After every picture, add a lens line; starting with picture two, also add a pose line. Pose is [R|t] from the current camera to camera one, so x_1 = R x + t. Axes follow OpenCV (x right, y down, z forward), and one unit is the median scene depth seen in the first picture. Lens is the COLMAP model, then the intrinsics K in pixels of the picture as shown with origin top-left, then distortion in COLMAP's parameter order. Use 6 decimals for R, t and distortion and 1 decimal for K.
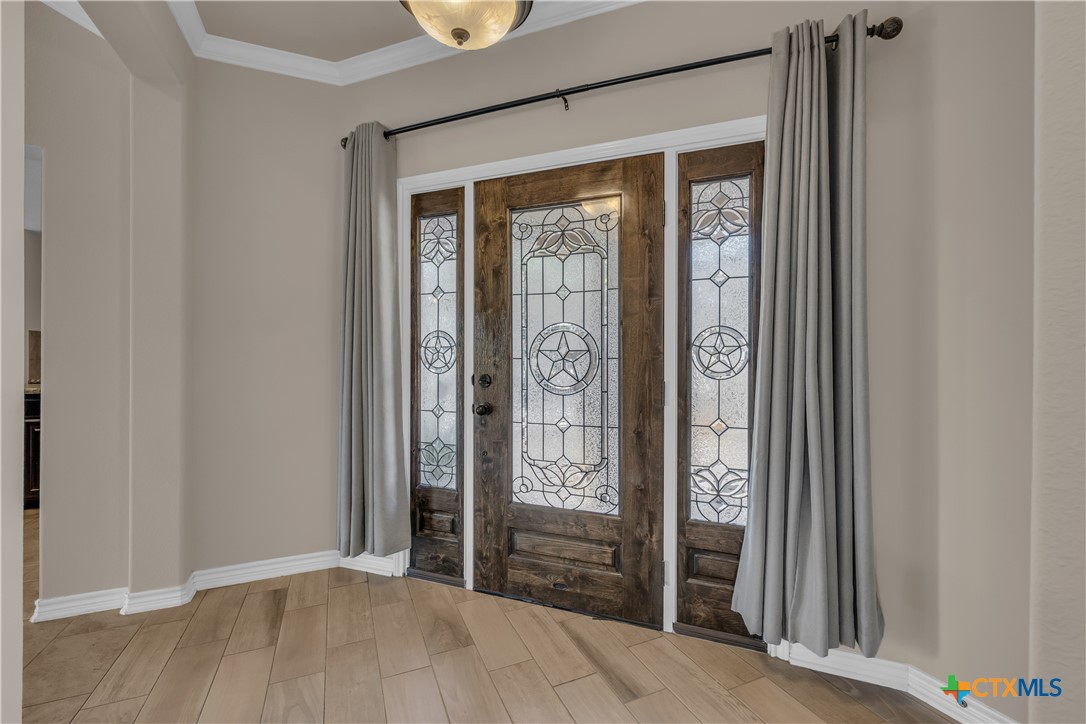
lens RADIAL K [[464.0, 0, 540.7], [0, 464.0, 358.6], [0, 0, 1]] dist [-0.000098, -0.000056]
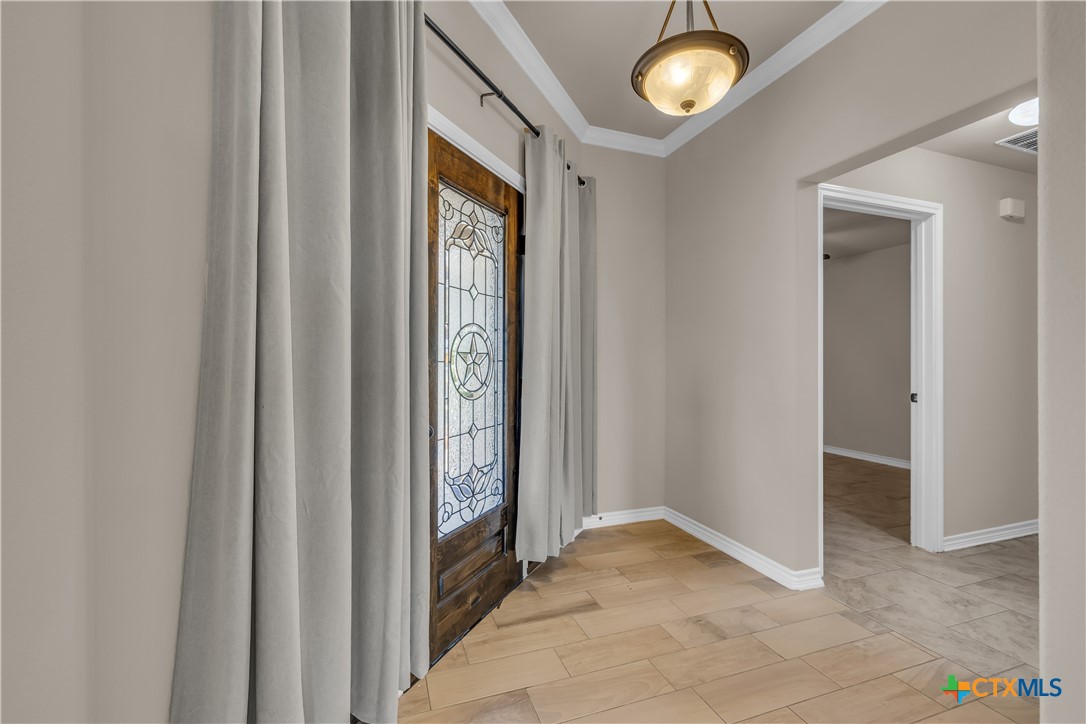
lens RADIAL K [[464.0, 0, 541.4], [0, 464.0, 360.2], [0, 0, 1]] dist [-0.000098, -0.000056]
pose [[0.059972, -0.000347, 0.998200, -0.899631], [0.002860, 0.999996, 0.000176, -0.002092], [-0.998196, 0.002844, 0.059973, 0.811062]]
